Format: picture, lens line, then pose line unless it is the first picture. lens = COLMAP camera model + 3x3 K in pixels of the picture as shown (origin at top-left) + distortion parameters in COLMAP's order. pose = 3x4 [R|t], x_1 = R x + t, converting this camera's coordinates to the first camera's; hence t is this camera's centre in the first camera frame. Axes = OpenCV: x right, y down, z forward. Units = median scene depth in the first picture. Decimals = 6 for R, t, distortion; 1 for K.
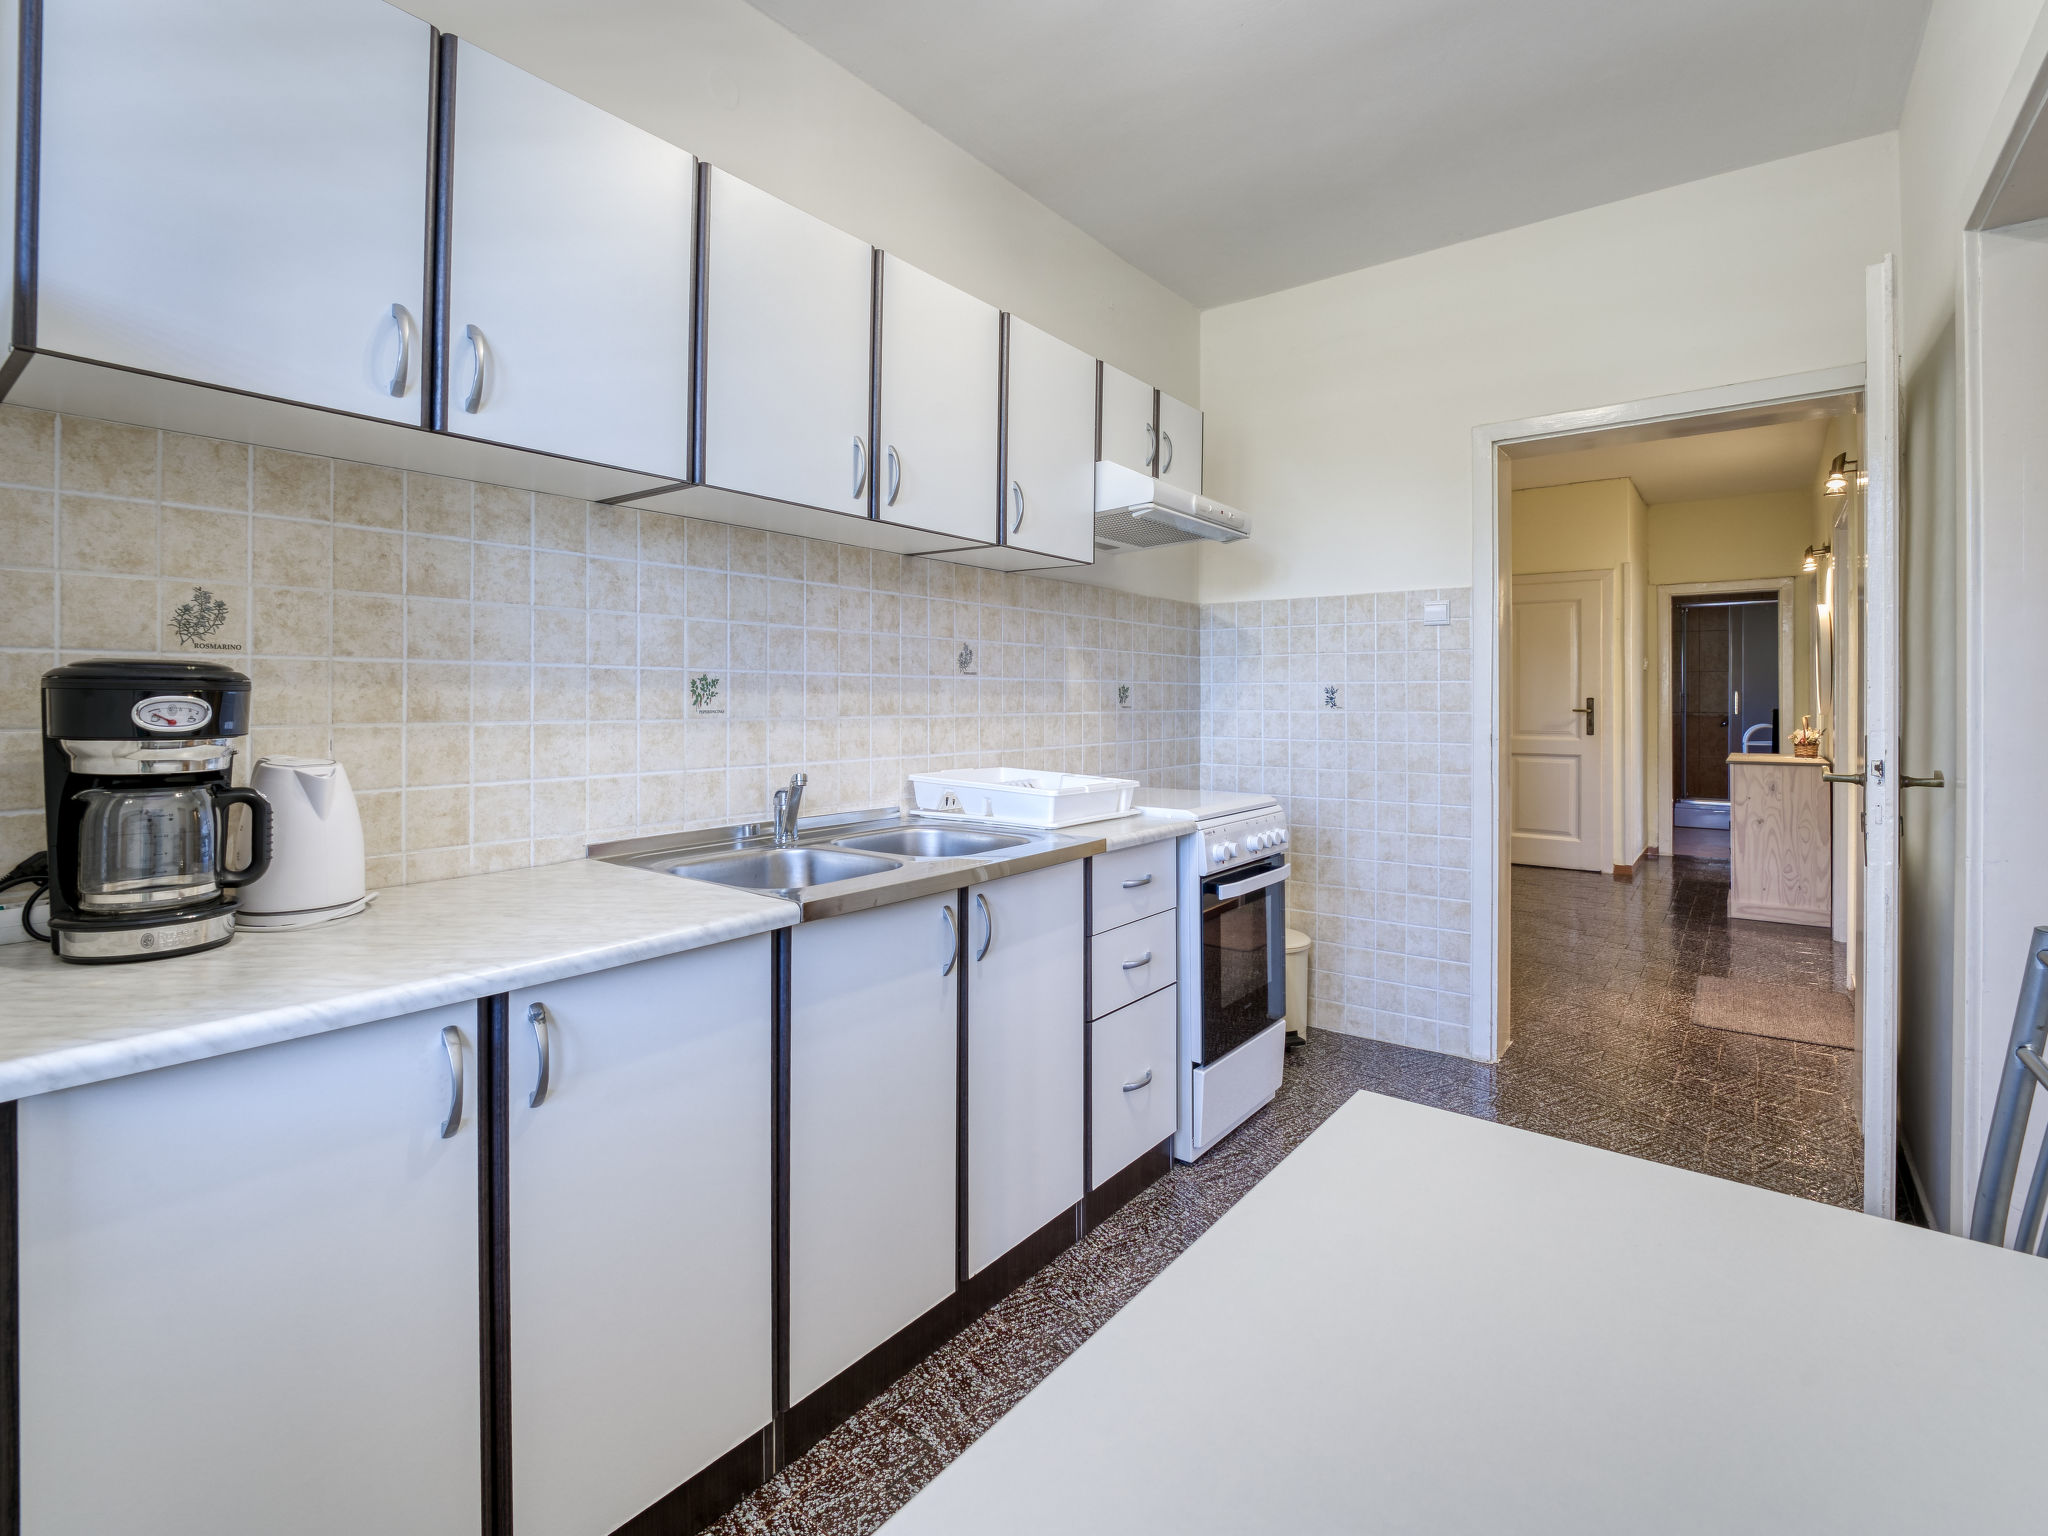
lens RADIAL K [[970.3, 0, 1026.7], [0, 970.3, 734.3], [0, 0, 1]] dist [-0.018914, 0.000437]
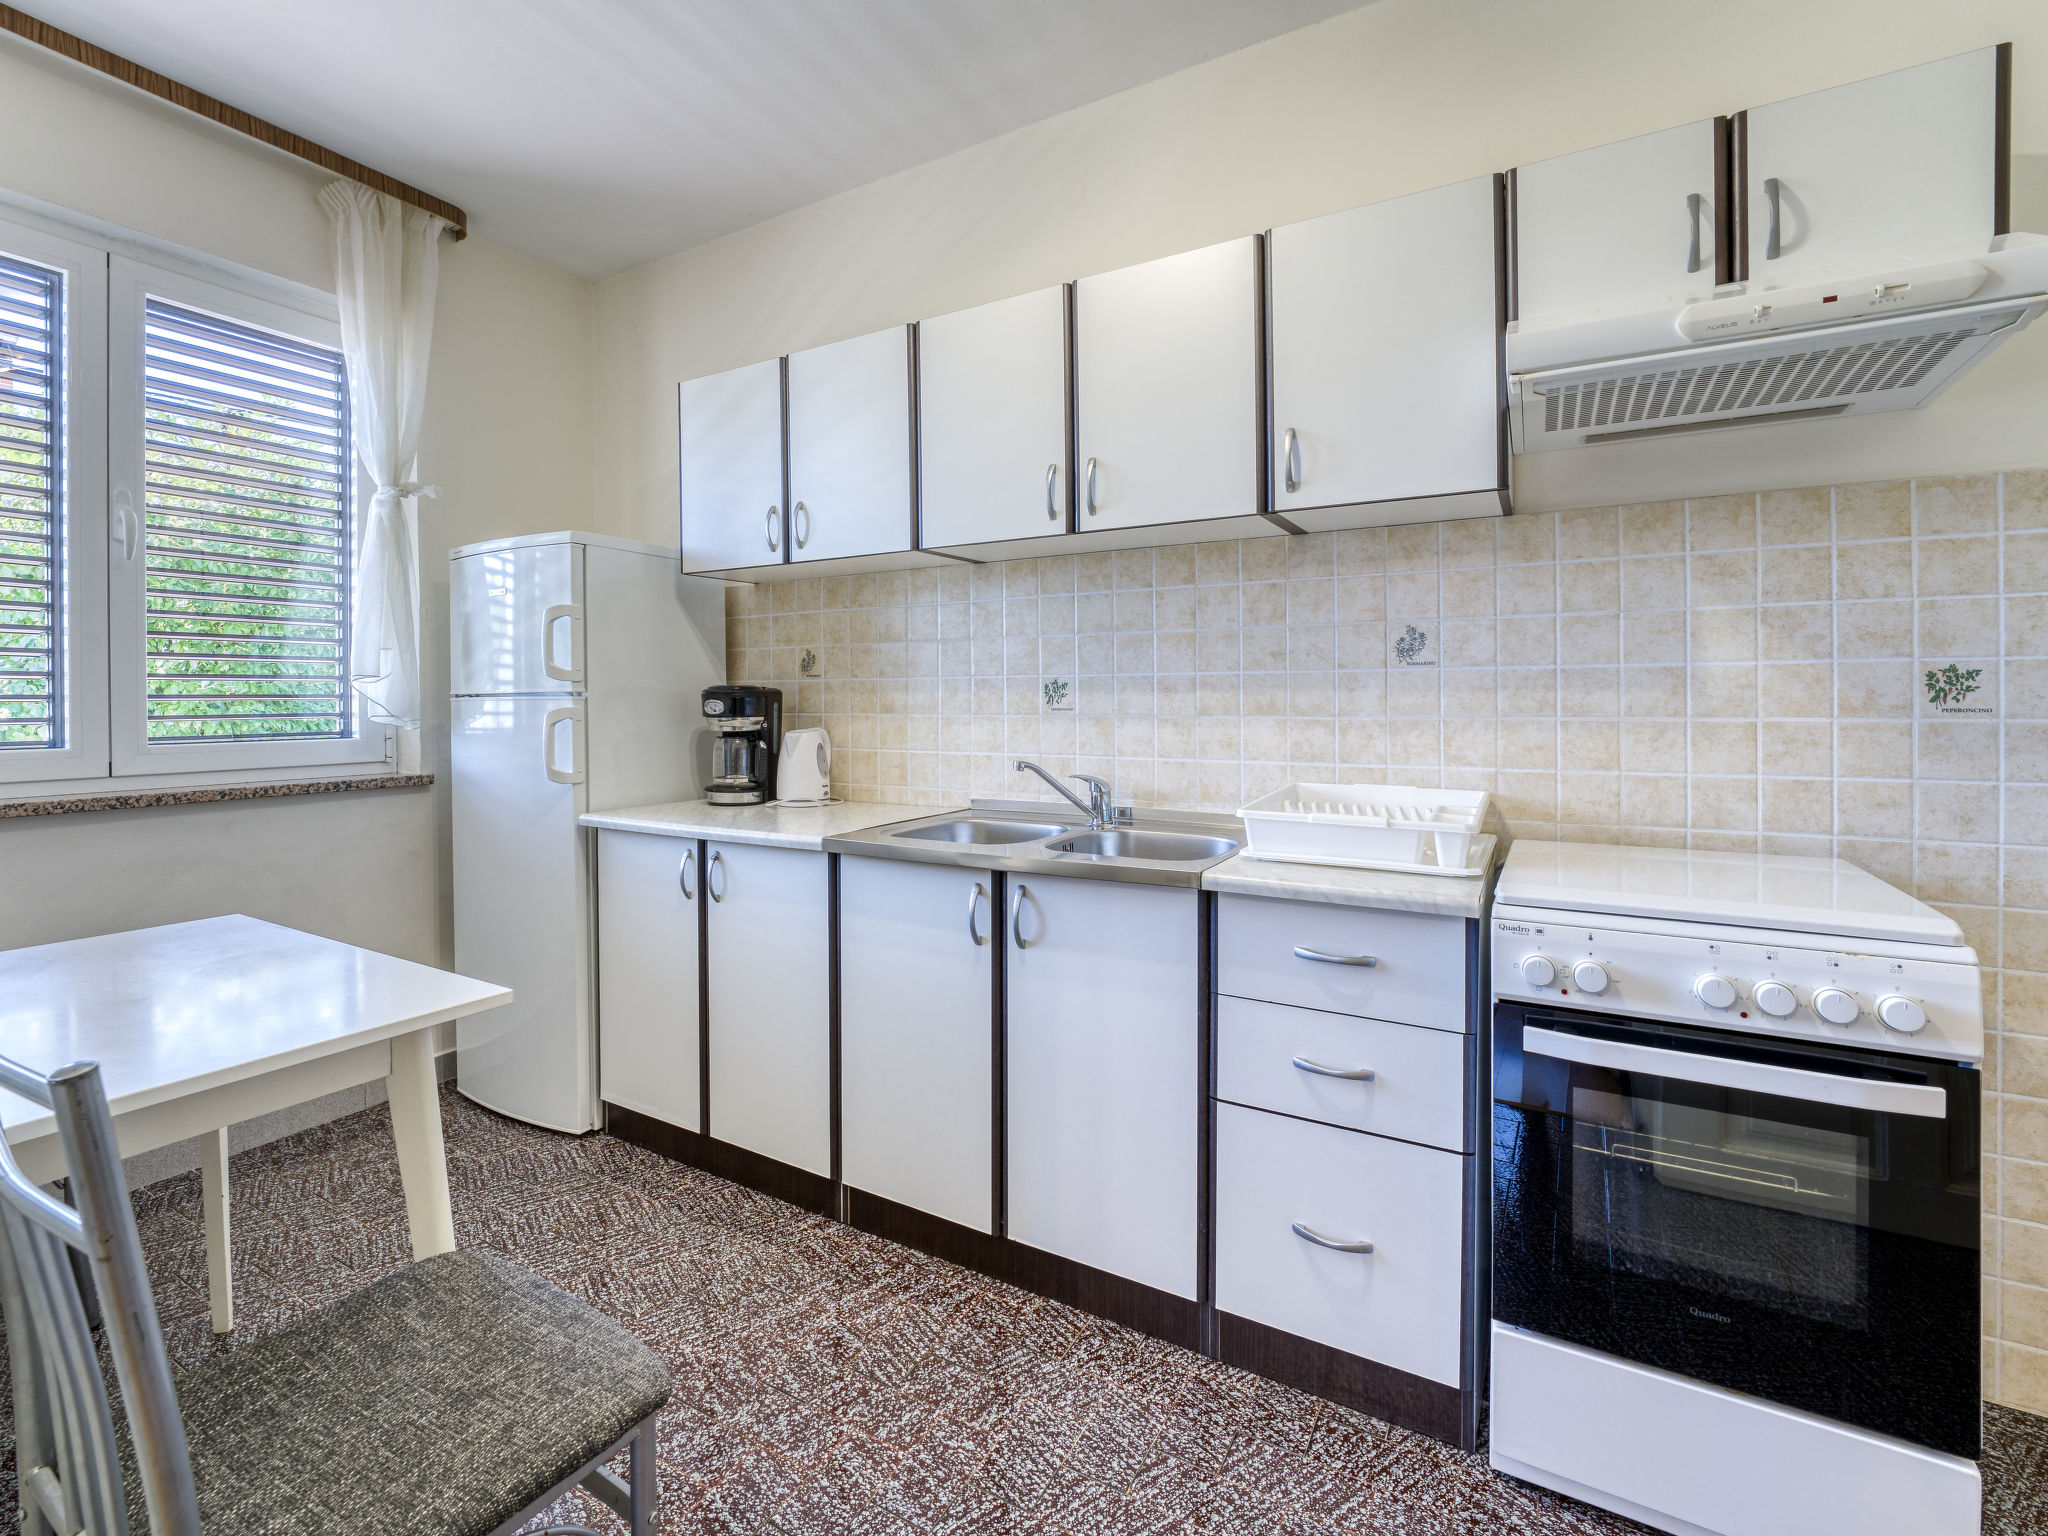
lens RADIAL K [[955.9, 0, 1013.6], [0, 955.9, 756.8], [0, 0, 1]] dist [-0.018386, 0.000604]
pose [[0.112856, 0.054395, -0.992121, 0.795245], [-0.031978, 0.998182, 0.051089, -0.020872], [0.993097, 0.025960, 0.114390, 0.718555]]
